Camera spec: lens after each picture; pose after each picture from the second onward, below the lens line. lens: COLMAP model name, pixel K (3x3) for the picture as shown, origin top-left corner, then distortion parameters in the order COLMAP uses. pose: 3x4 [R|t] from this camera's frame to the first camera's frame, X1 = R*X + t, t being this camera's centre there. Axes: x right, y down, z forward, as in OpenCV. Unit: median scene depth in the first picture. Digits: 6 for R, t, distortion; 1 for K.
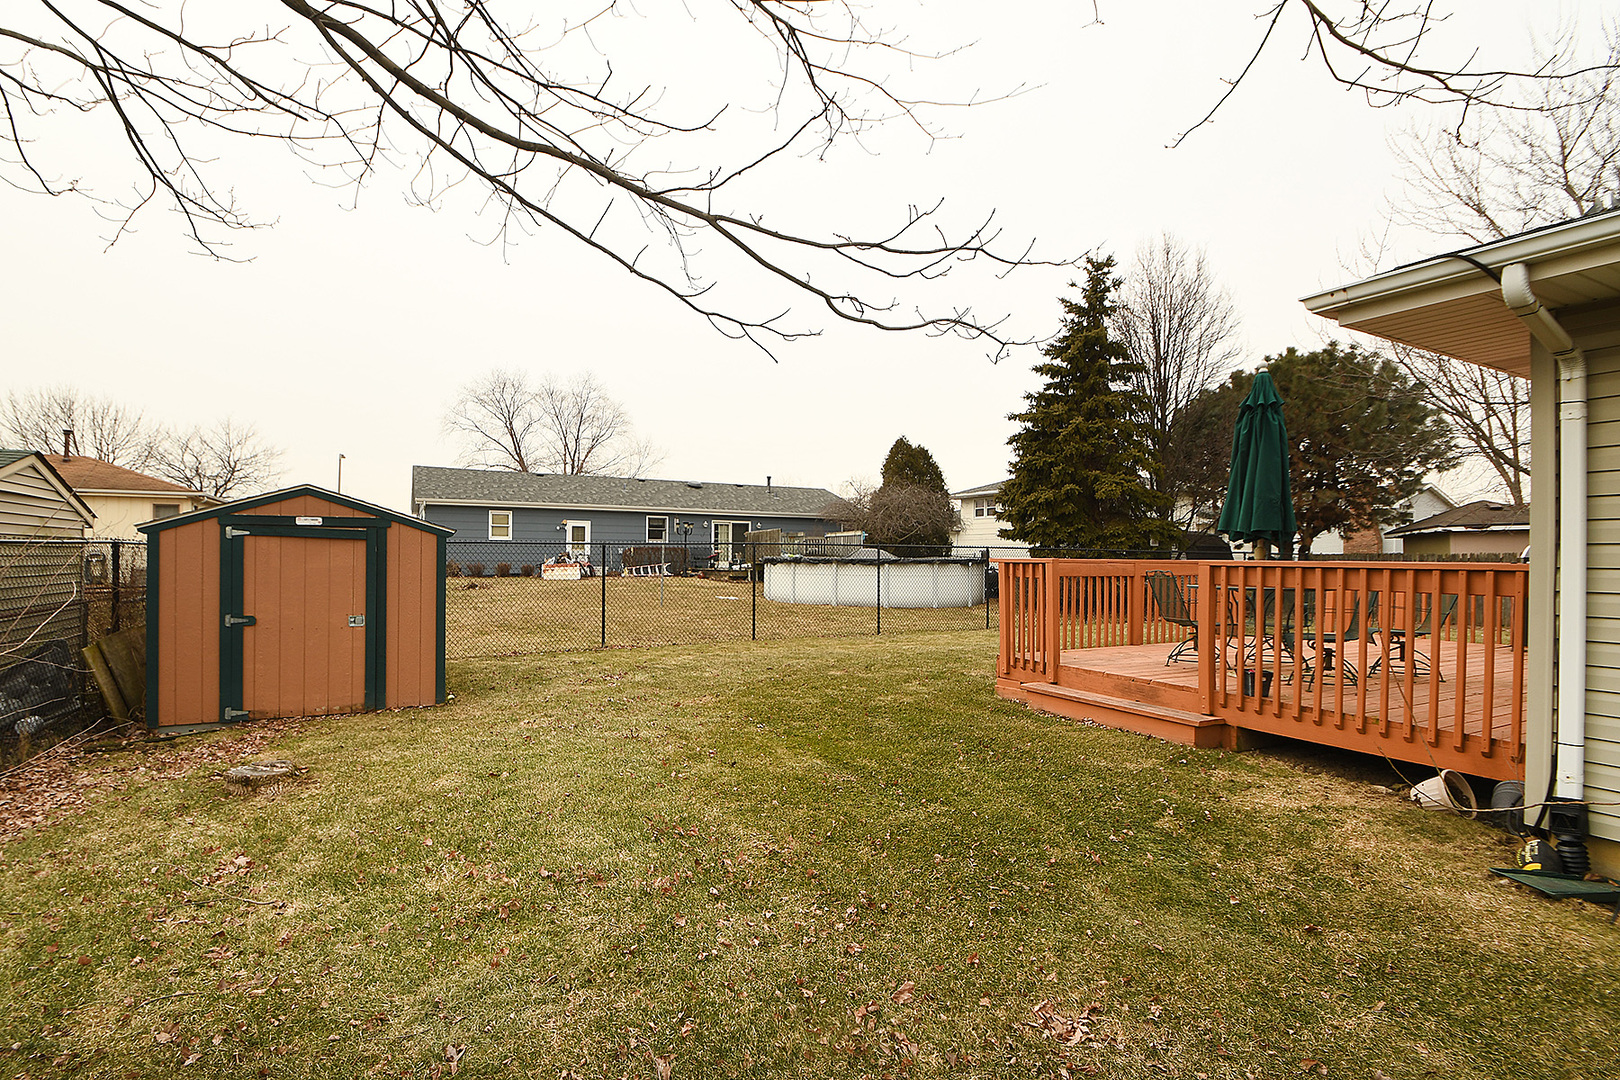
lens RADIAL K [[737.4, 0, 810.0], [0, 737.4, 540.0], [0, 0, 1]] dist [-0.003668, -0.000103]
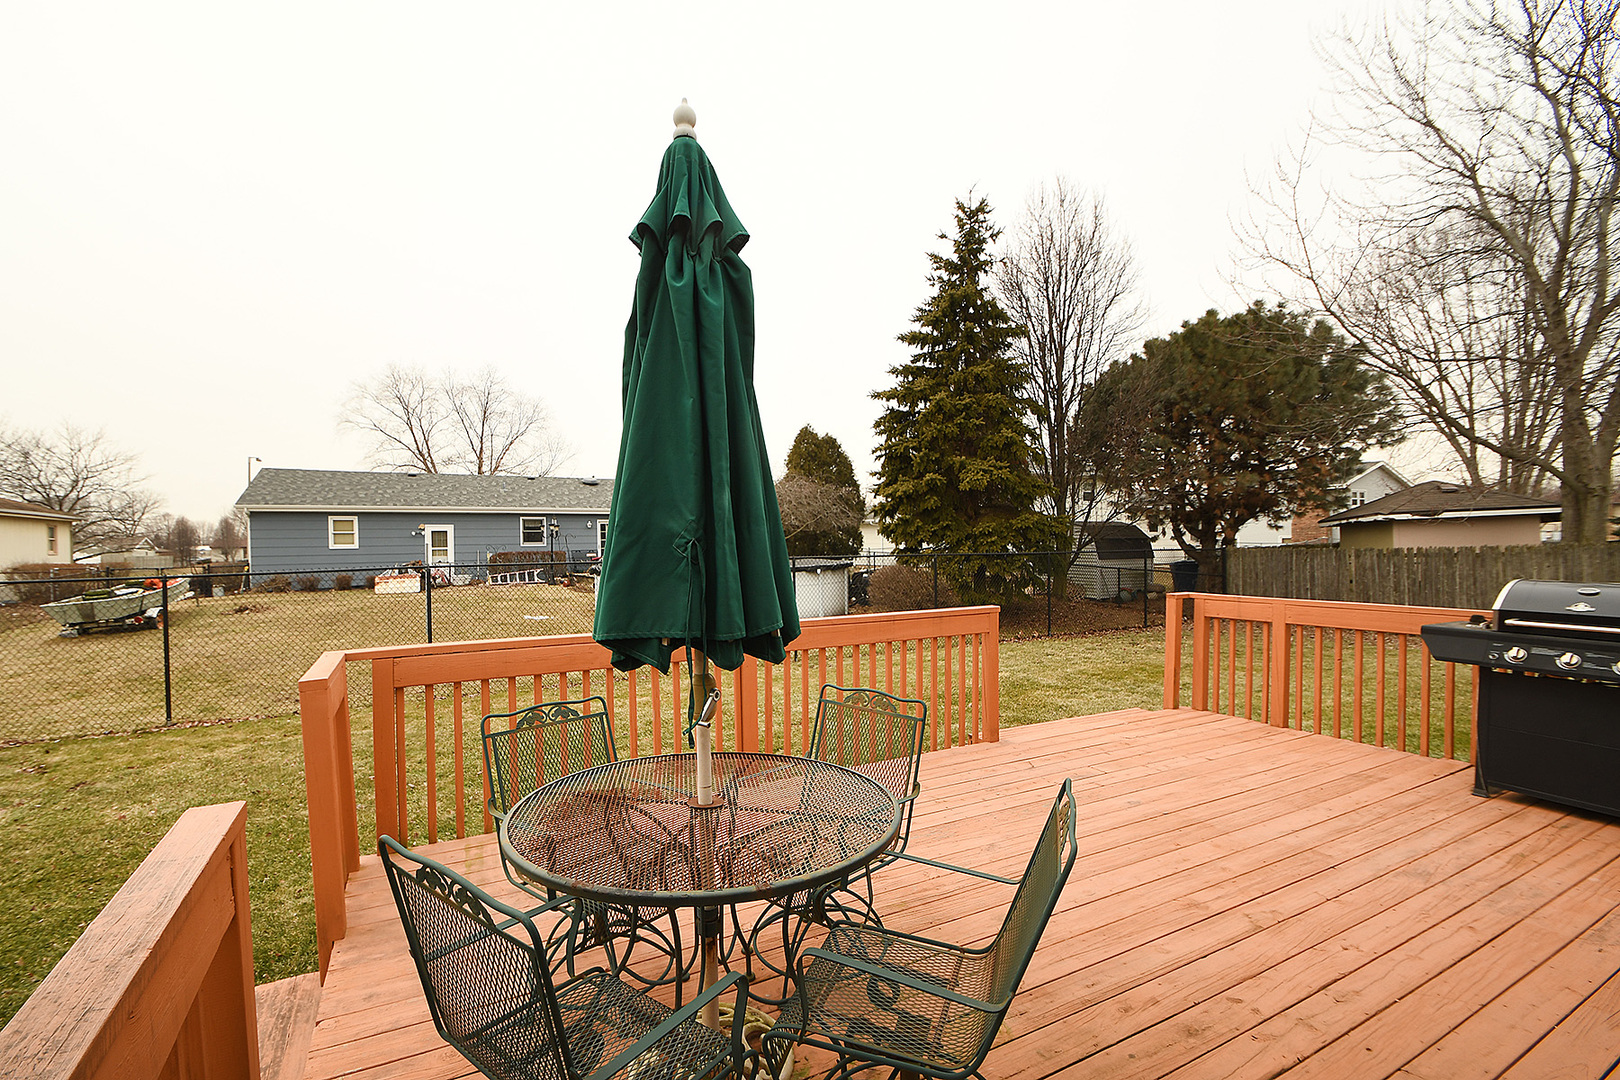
lens RADIAL K [[695.3, 0, 796.4], [0, 695.3, 540.8], [0, 0, 1]] dist [-0.000305, -0.000532]
pose [[0.999717, -0.023008, -0.006127, 0.176929], [0.023110, 0.999587, 0.017092, -0.014250], [0.005732, -0.017229, 0.999835, 0.186298]]
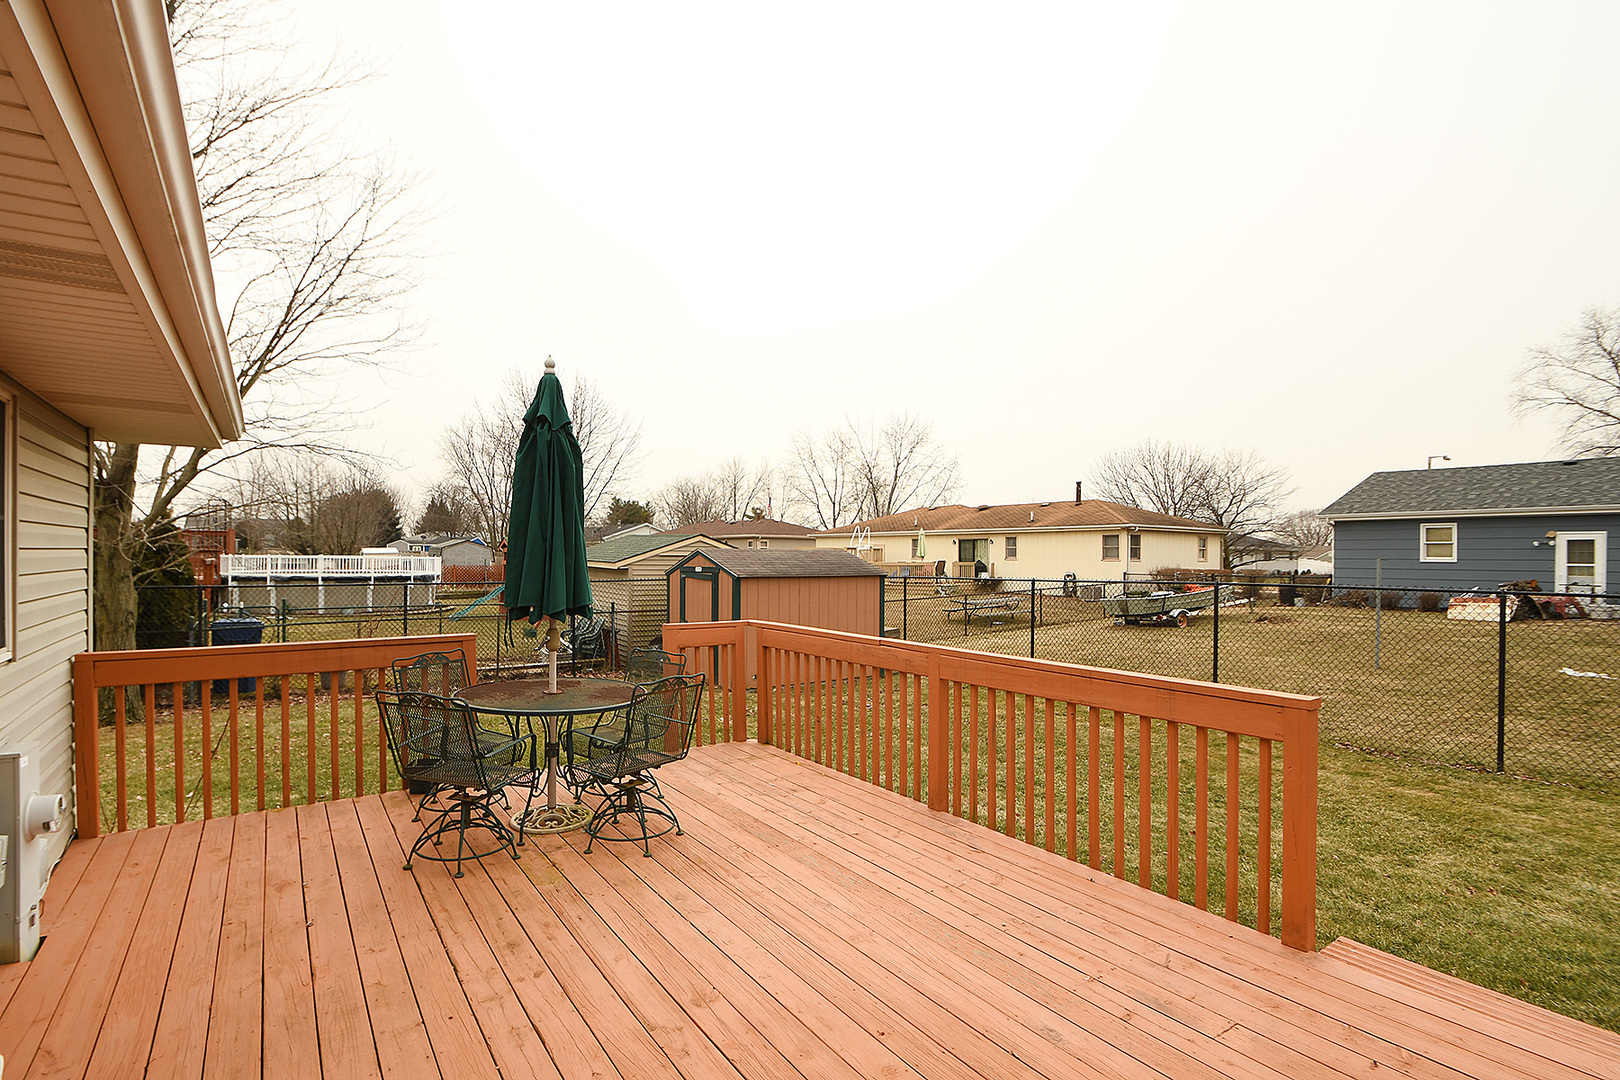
lens RADIAL K [[790.0, 0, 810.0], [0, 790.0, 540.0], [0, 0, 1]] dist [0.002421, 0.000080]
pose [[0.123758, -0.027450, -0.991933, 0.386370], [0.013899, 0.999567, -0.025927, -0.013324], [0.992215, -0.010579, 0.124086, 0.321202]]
